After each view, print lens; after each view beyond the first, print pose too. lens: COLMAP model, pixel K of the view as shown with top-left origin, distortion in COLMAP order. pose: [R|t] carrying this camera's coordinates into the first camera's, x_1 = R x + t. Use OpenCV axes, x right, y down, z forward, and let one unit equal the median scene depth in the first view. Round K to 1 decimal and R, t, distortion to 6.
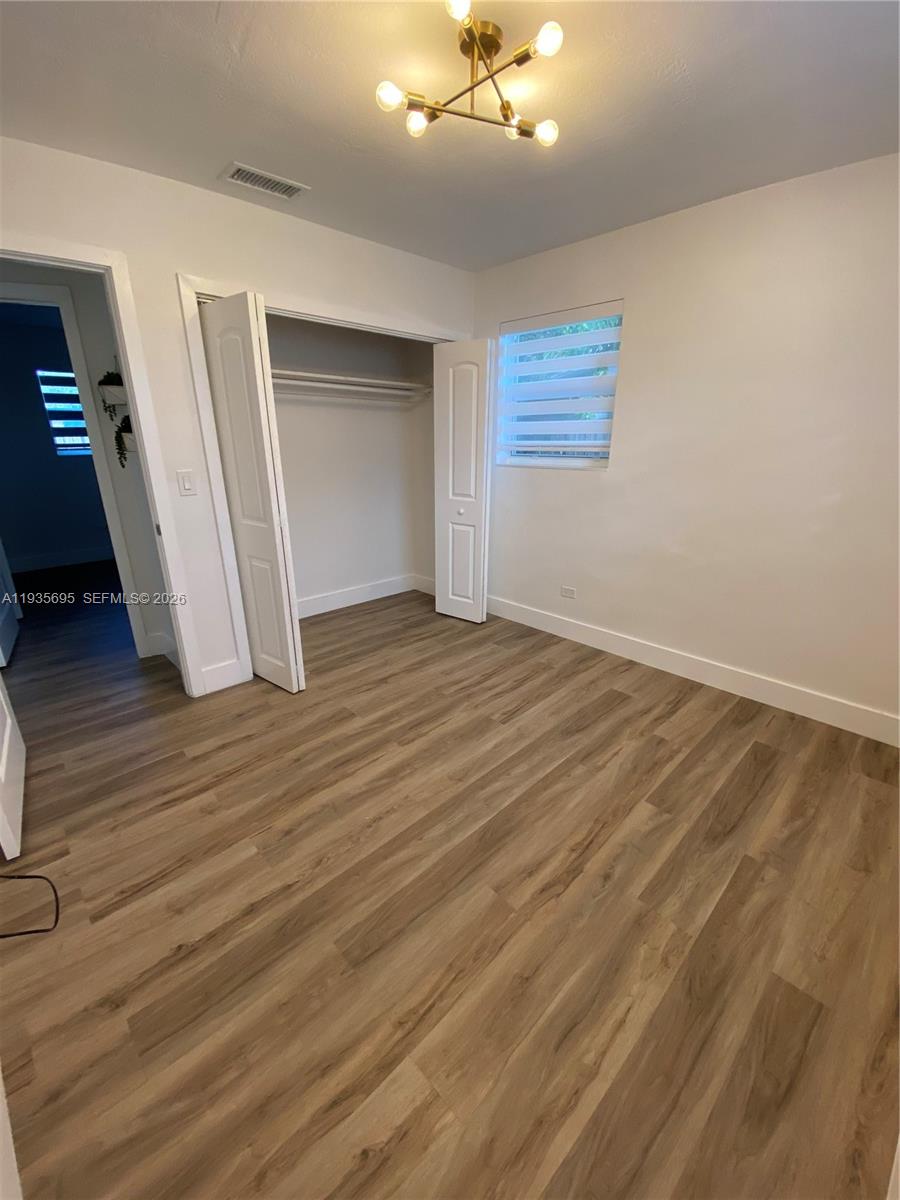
lens RADIAL K [[487.8, 0, 450.0], [0, 487.8, 600.0], [0, 0, 1]] dist [0.020291, -0.020011]
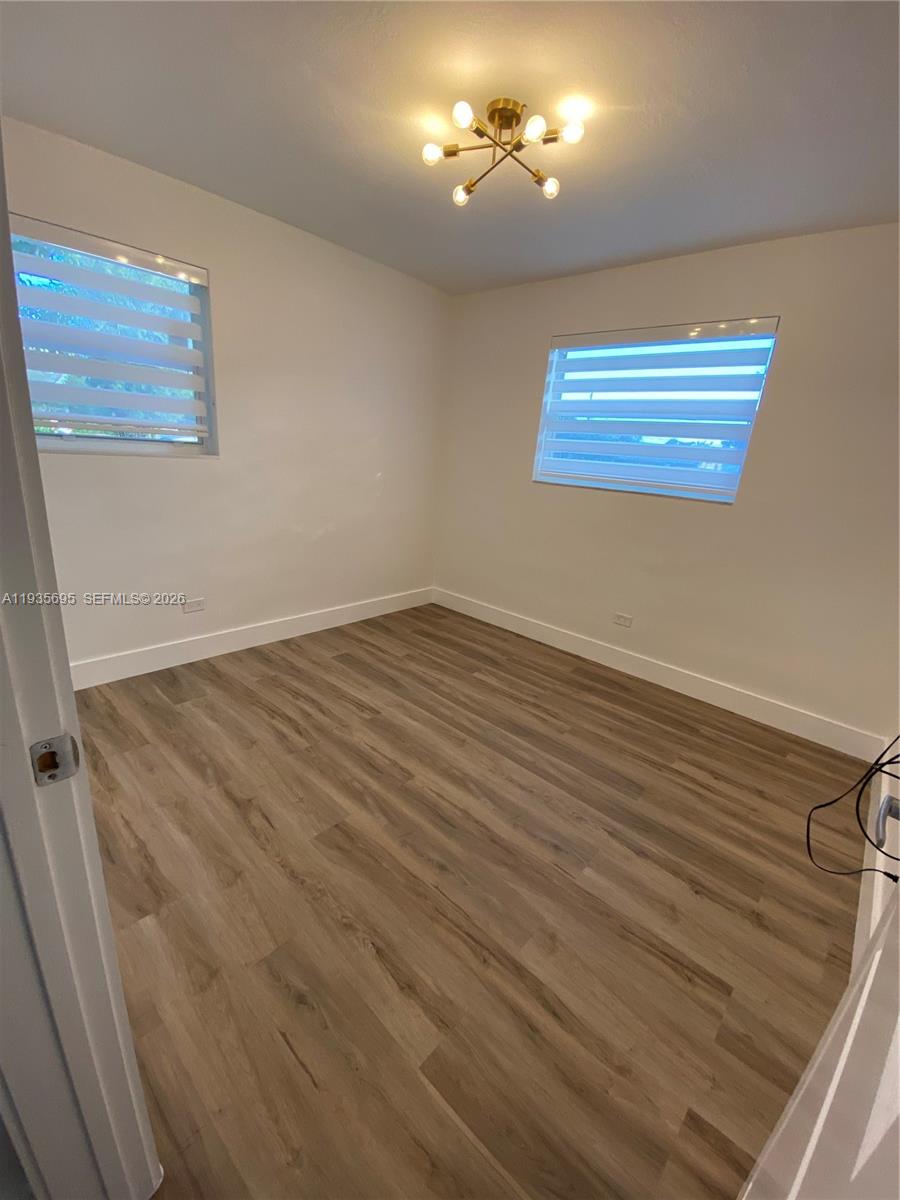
lens RADIAL K [[487.8, 0, 450.0], [0, 487.8, 600.0], [0, 0, 1]] dist [0.020291, -0.020011]
pose [[-0.065792, -0.300326, 0.951565, -0.964397], [0.249888, 0.918284, 0.307099, -0.290072], [-0.966037, 0.257989, 0.014632, 0.937123]]
